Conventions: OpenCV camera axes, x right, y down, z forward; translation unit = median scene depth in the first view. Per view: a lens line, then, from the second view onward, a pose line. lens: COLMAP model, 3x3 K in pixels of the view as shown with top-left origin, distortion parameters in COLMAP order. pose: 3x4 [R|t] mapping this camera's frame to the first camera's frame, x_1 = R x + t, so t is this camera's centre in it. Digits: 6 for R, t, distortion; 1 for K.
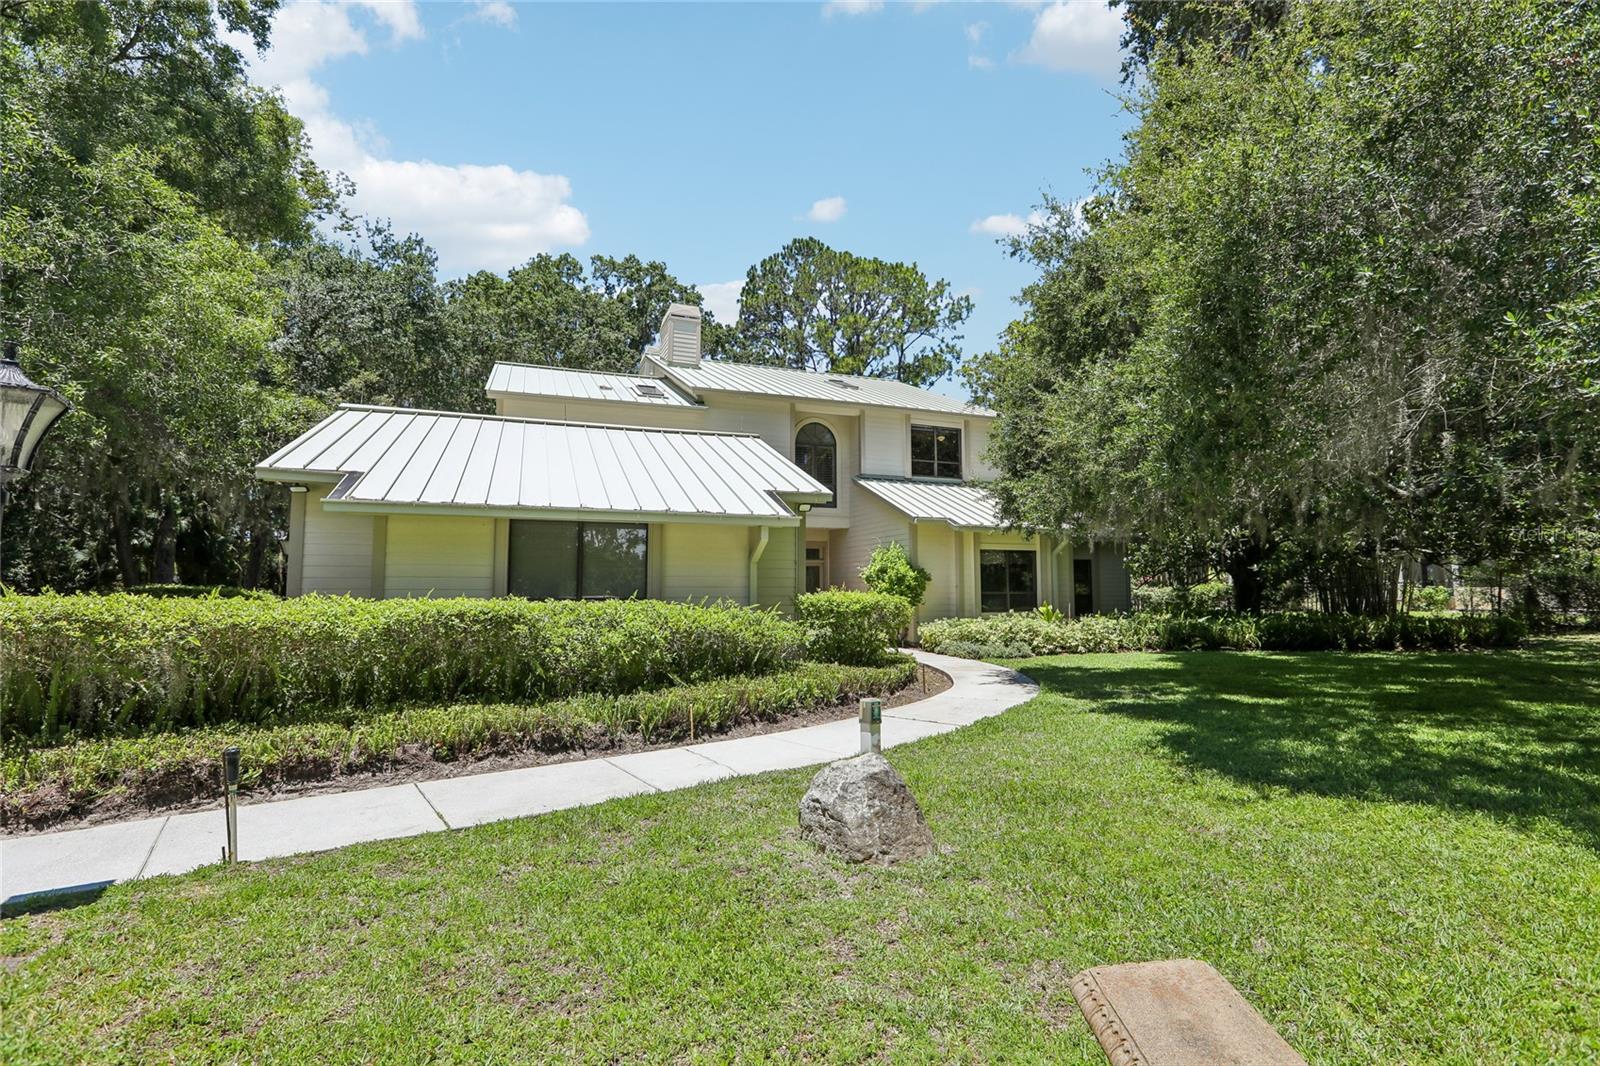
lens RADIAL K [[736.3, 0, 806.8], [0, 736.3, 531.6], [0, 0, 1]] dist [-0.021496, 0.001680]
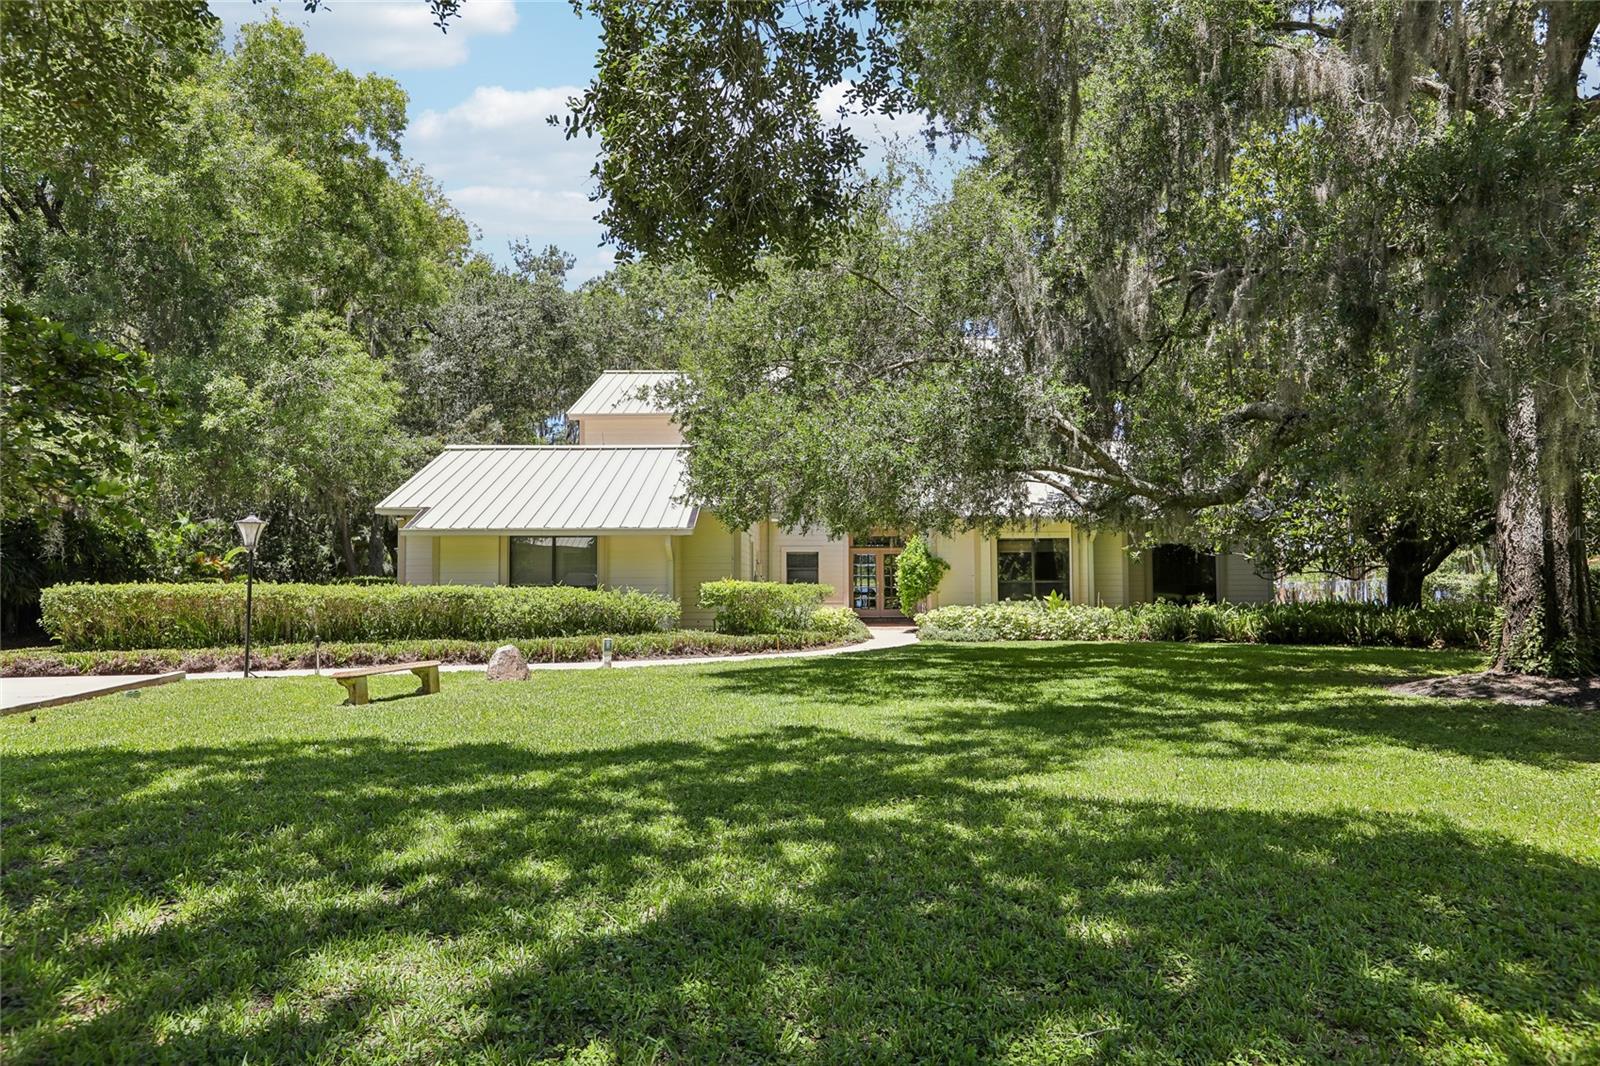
lens RADIAL K [[1095.3, 0, 800.6], [0, 1095.3, 532.1], [0, 0, 1]] dist [0.001390, -0.000176]
pose [[0.921683, -0.017987, -0.387527, 1.100218], [0.033130, 0.998925, 0.032431, -0.080365], [0.386527, -0.042730, 0.921288, -0.929525]]
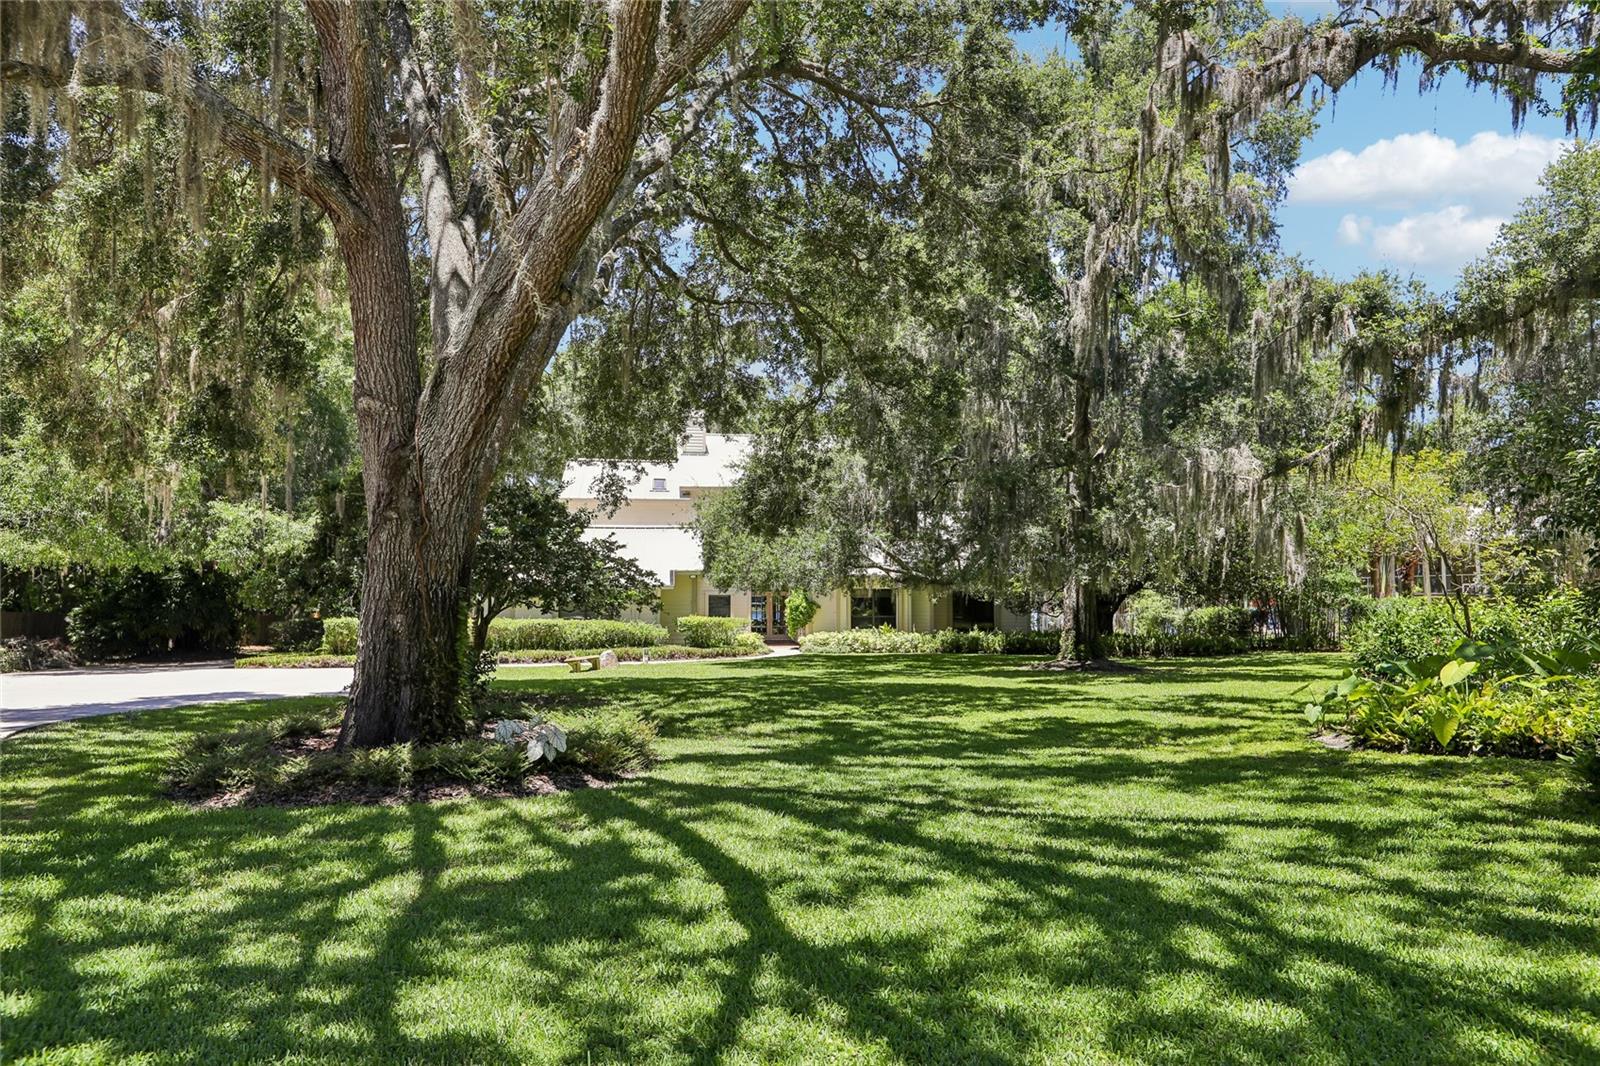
lens RADIAL K [[1168.1, 0, 808.2], [0, 1168.1, 520.9], [0, 0, 1]] dist [0.018432, 0.043993]
pose [[0.966874, -0.015264, -0.254798, 1.535058], [0.017288, 0.999834, 0.005706, -0.269121], [0.254668, -0.009921, 0.966978, -2.833285]]
